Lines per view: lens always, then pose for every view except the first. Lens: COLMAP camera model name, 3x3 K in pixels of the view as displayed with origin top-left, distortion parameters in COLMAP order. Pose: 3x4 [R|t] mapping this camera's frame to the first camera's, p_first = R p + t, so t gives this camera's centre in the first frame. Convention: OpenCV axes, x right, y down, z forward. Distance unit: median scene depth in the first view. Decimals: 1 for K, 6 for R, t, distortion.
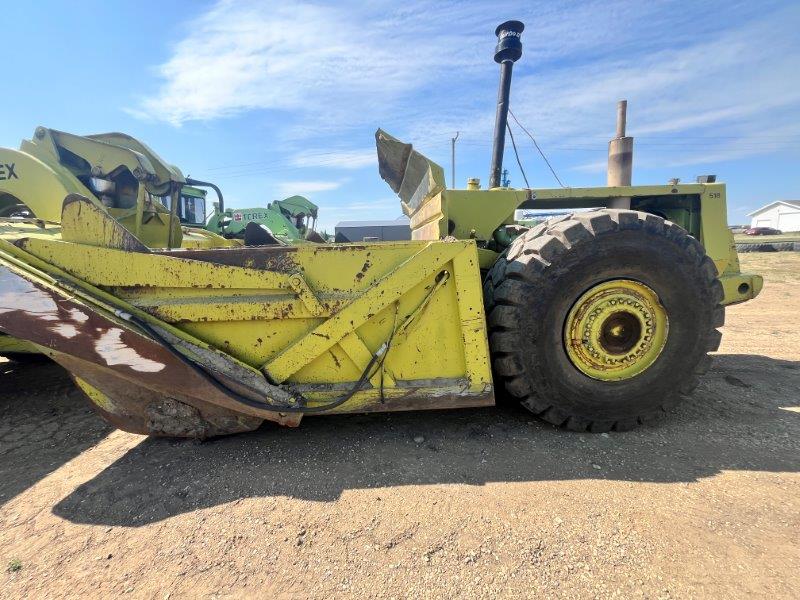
lens RADIAL K [[322.1, 0, 395.6], [0, 322.1, 298.2], [0, 0, 1]] dist [-0.003417, 0.000154]
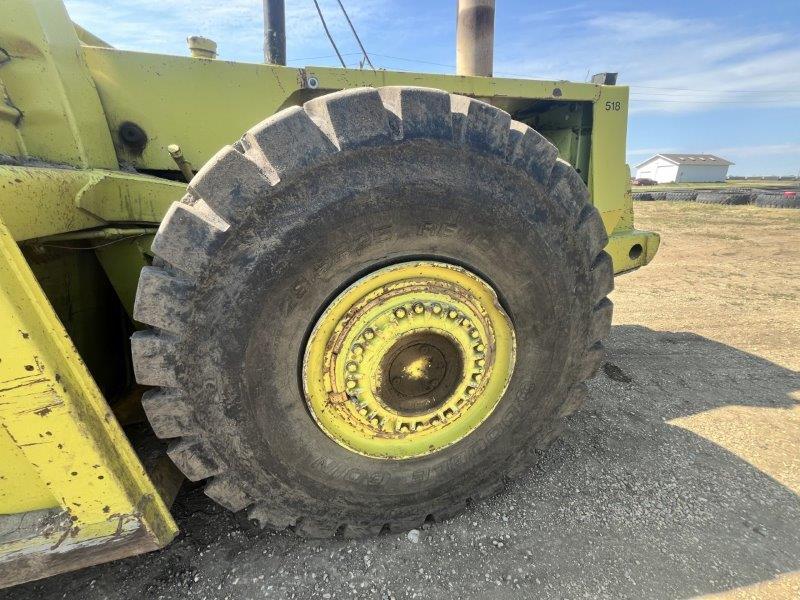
lens RADIAL K [[322.1, 0, 396.4], [0, 322.1, 297.2], [0, 0, 1]] dist [-0.003417, 0.000154]
pose [[0.976520, -0.054812, 0.208338, 0.564328], [0.021990, 0.987400, 0.156706, -0.076356], [-0.214302, -0.148446, 0.965421, 0.563728]]
